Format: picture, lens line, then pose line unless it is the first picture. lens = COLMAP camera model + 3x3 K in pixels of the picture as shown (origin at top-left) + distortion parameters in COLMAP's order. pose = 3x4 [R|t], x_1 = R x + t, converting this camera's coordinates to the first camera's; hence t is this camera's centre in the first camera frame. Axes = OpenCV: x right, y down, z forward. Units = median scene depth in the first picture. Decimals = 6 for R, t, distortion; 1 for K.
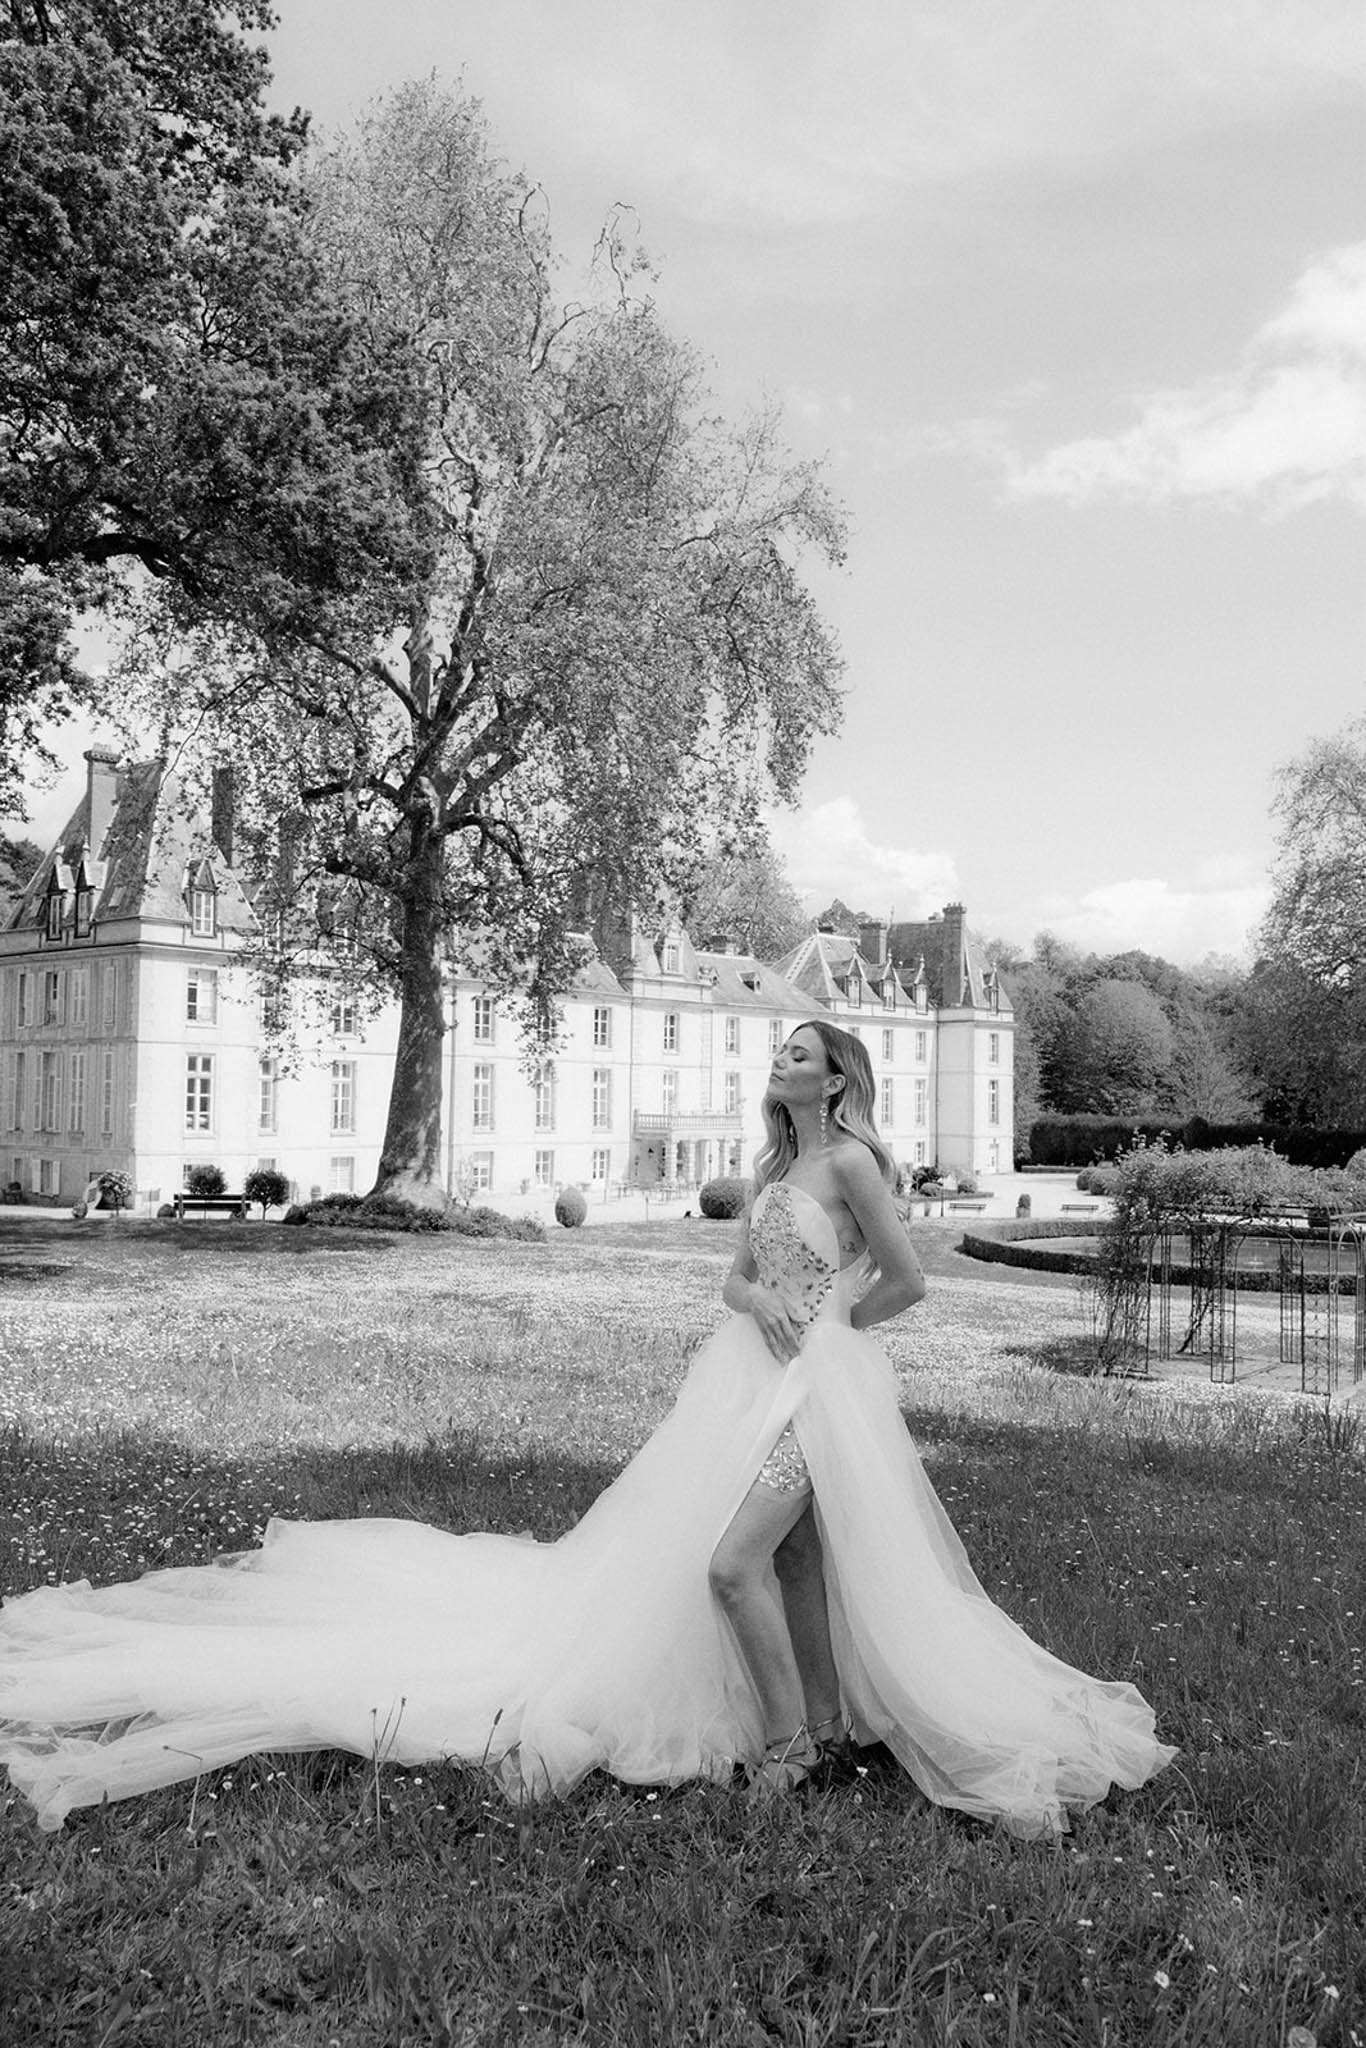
lens RADIAL K [[2003.8, 0, 658.8], [0, 2003.8, 1064.6], [0, 0, 1]] dist [0.012004, 0.019953]
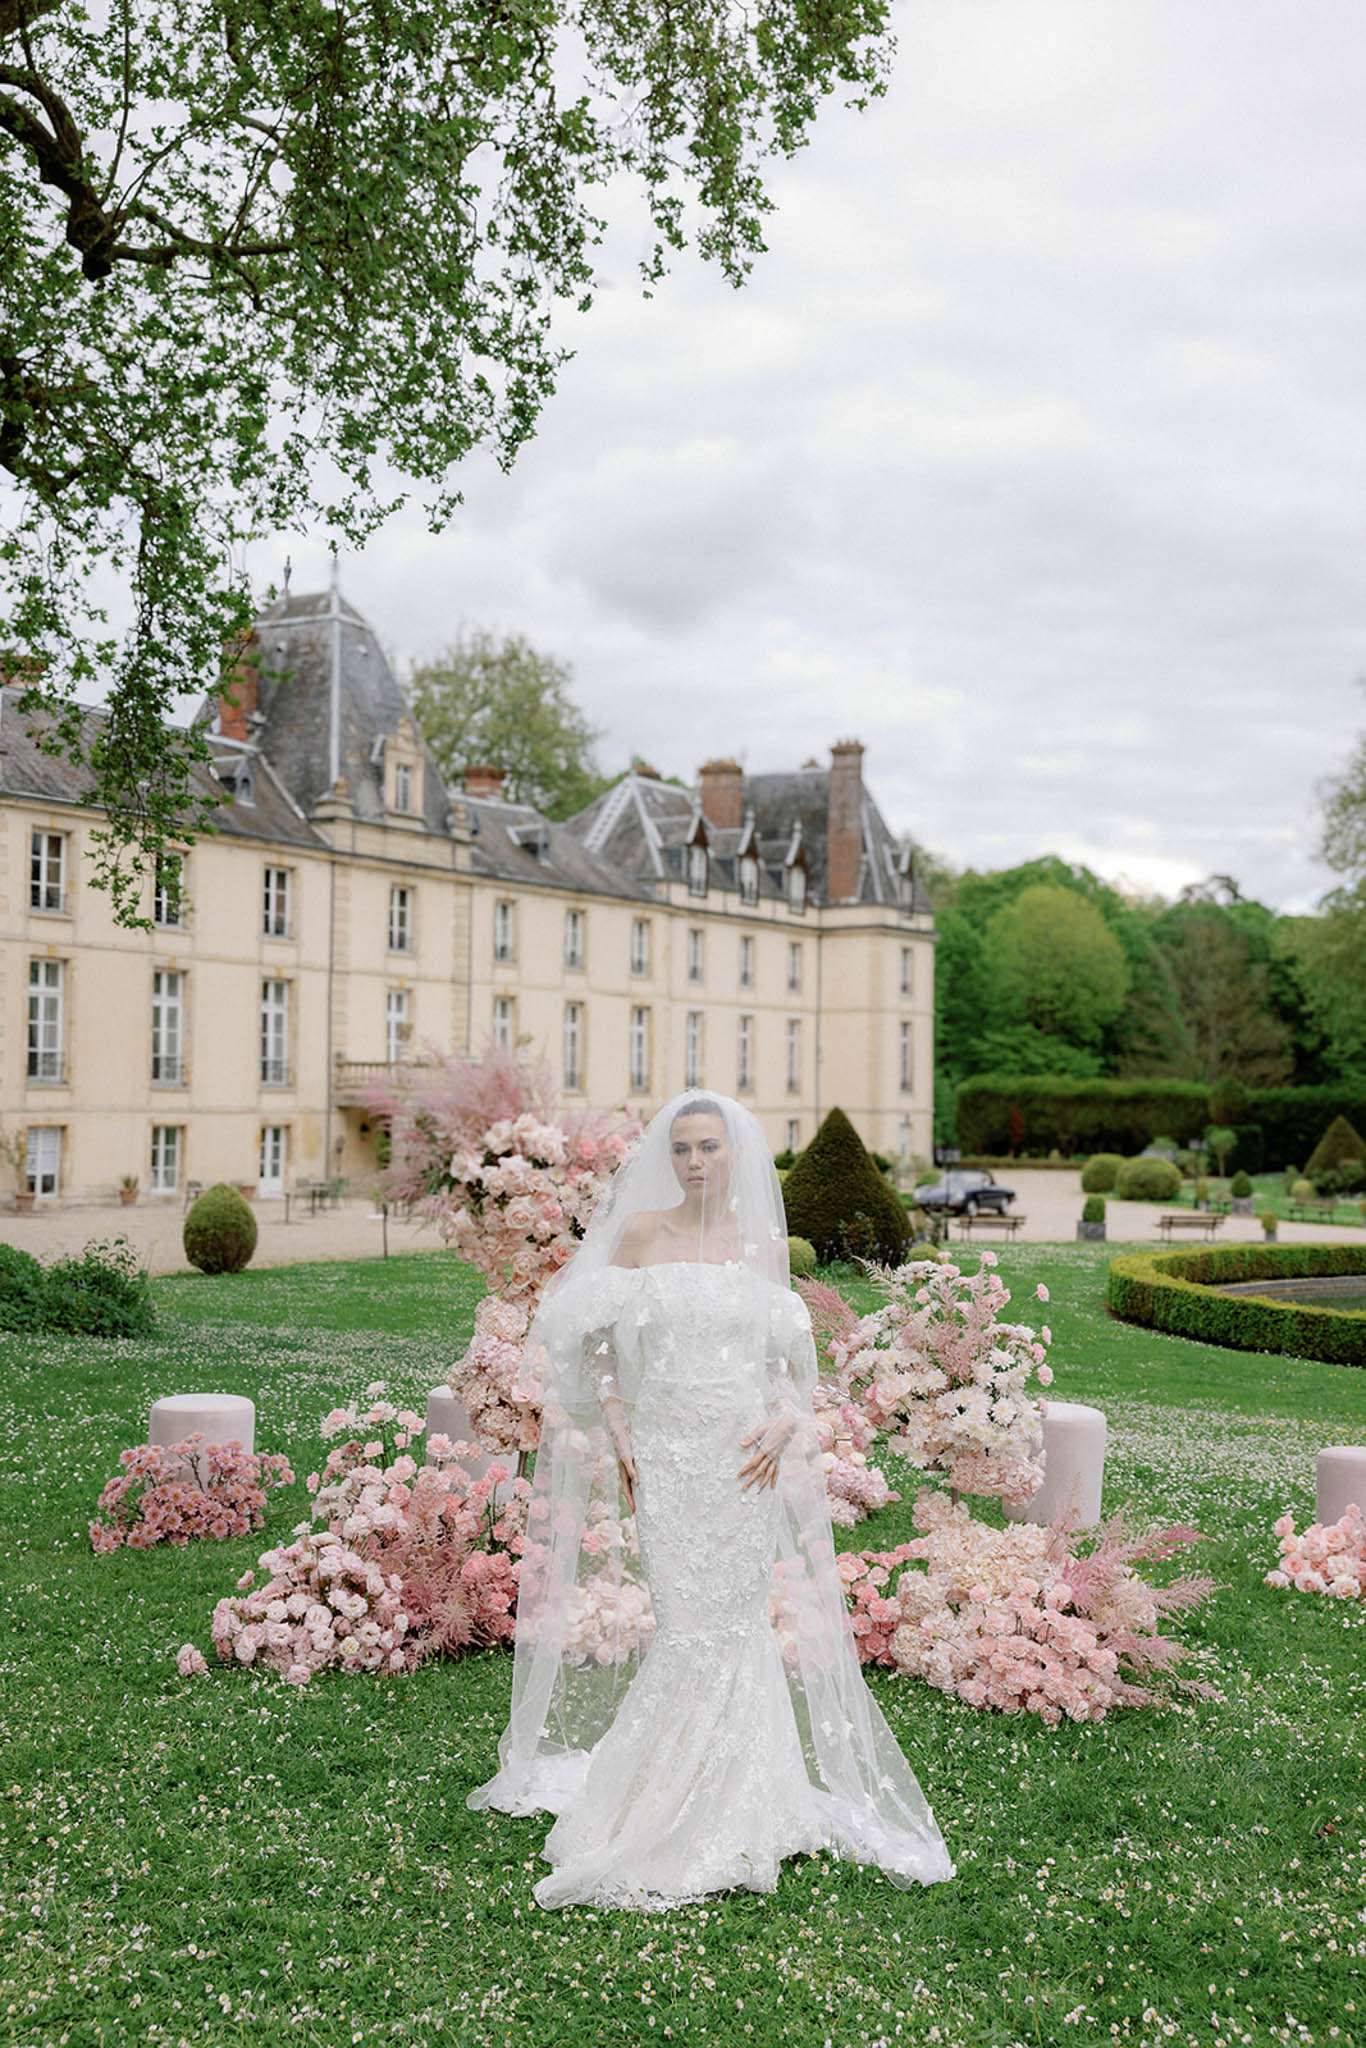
lens RADIAL K [[2439.0, 0, 674.8], [0, 2439.0, 1060.9], [0, 0, 1]] dist [0.030287, -0.029064]
pose [[0.989936, 0.000859, 0.141511, -0.021323], [-0.000937, 0.999999, 0.000491, 0.034547], [-0.141510, -0.000618, 0.989937, 0.459934]]
